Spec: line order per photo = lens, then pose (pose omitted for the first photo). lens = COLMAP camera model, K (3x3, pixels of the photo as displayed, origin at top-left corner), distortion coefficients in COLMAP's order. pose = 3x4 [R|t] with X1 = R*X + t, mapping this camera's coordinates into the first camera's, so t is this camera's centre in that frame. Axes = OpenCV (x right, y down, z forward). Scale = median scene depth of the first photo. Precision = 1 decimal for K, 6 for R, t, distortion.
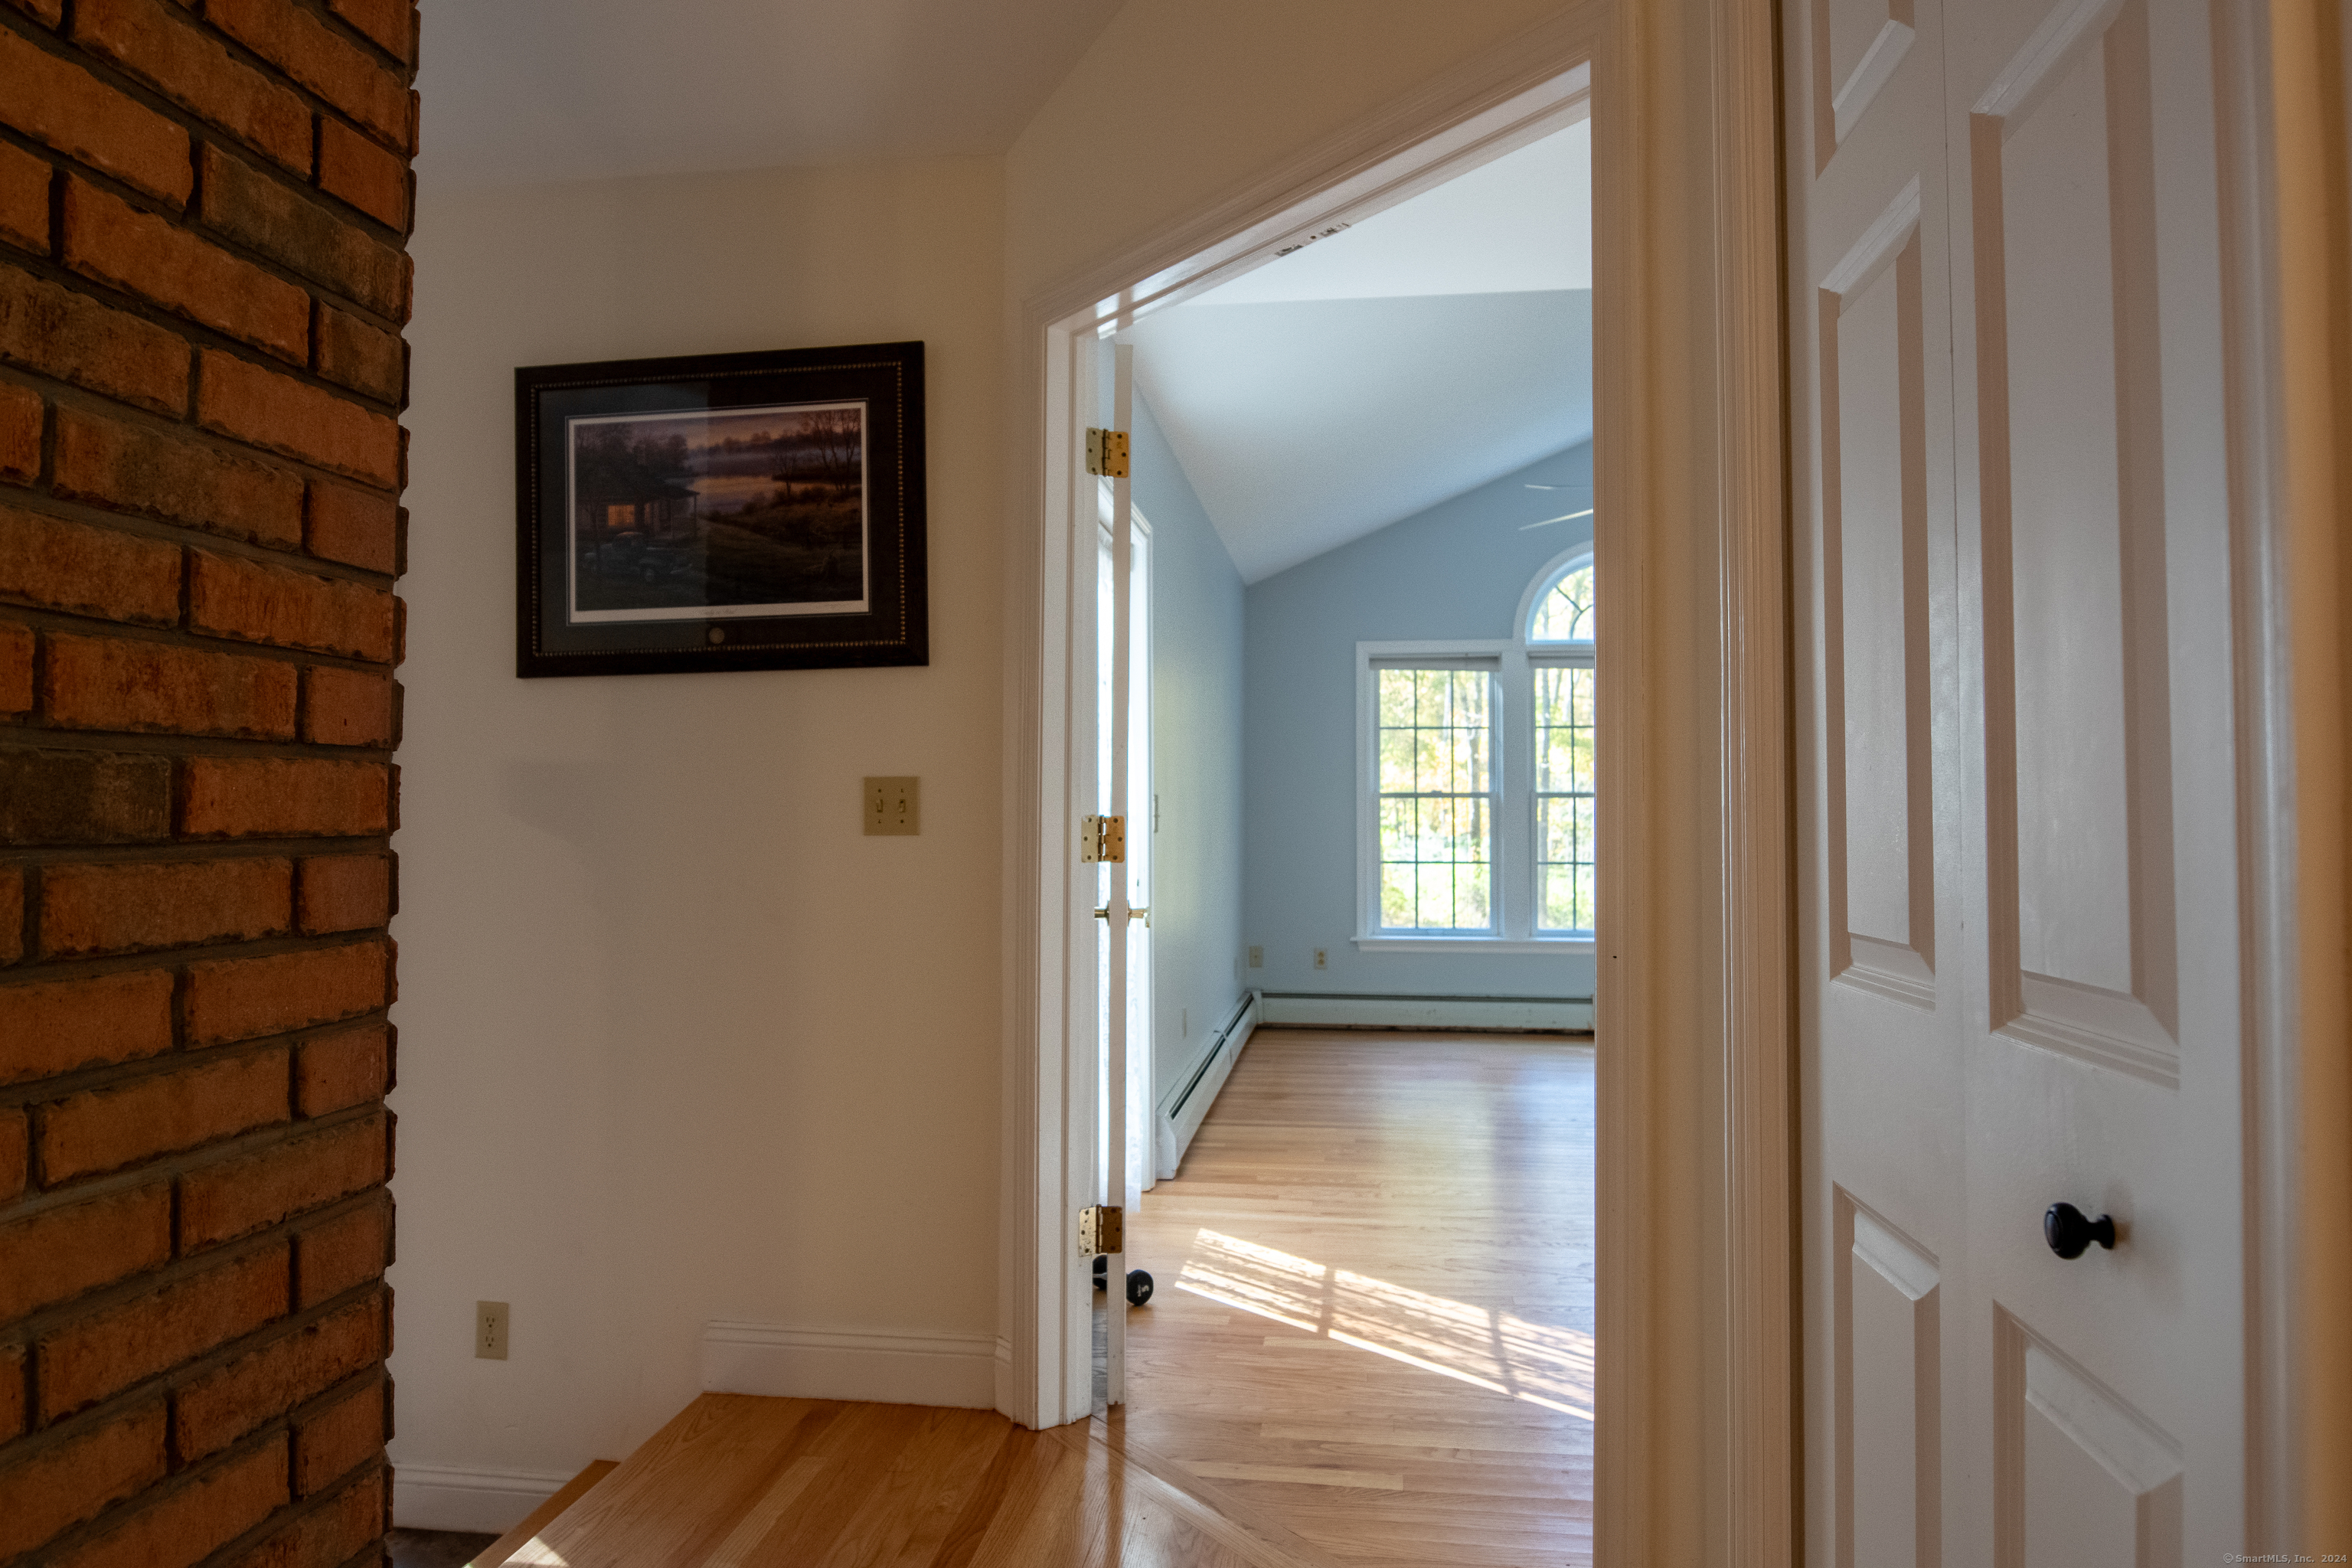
lens RADIAL K [[1449.0, 0, 1173.6], [0, 1449.0, 785.4], [0, 0, 1]] dist [-0.016435, -0.000015]
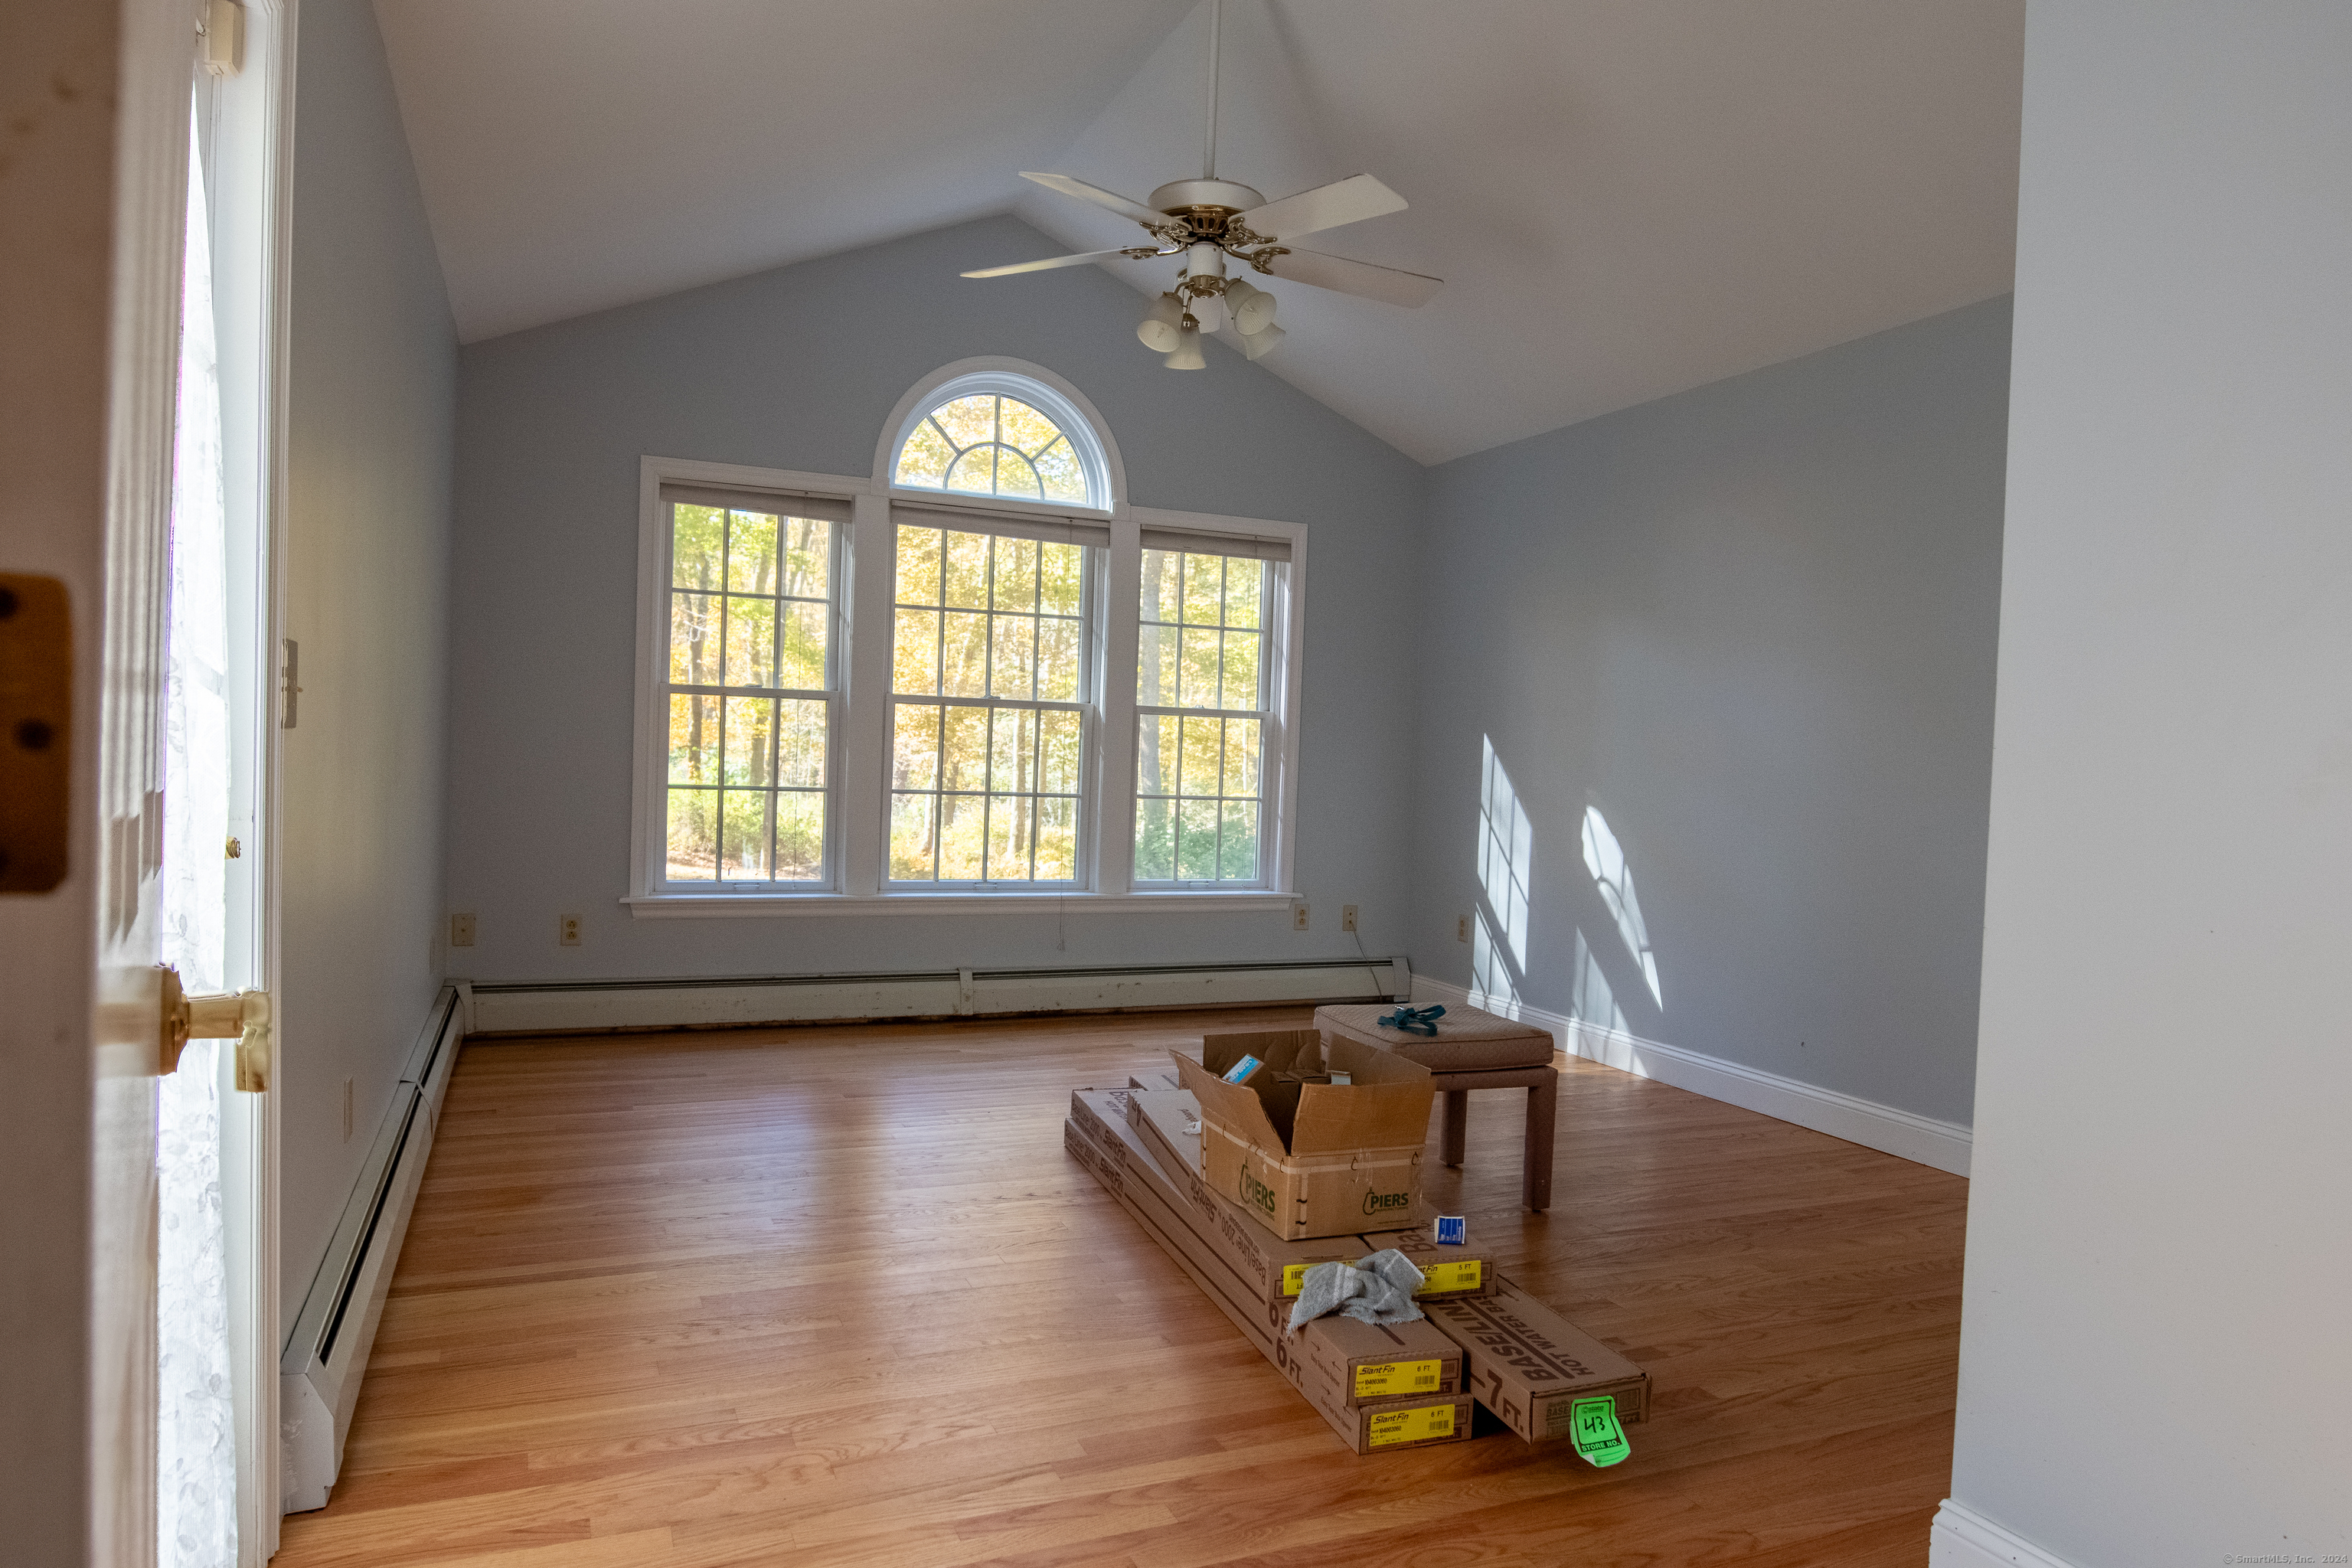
lens RADIAL K [[1449.0, 0, 1173.6], [0, 1449.0, 785.4], [0, 0, 1]] dist [-0.016435, -0.000015]
pose [[0.855961, 0.015423, 0.516810, -0.005262], [-0.046207, 0.997837, 0.046752, 0.009833], [-0.514971, -0.063898, 0.854823, 0.299379]]
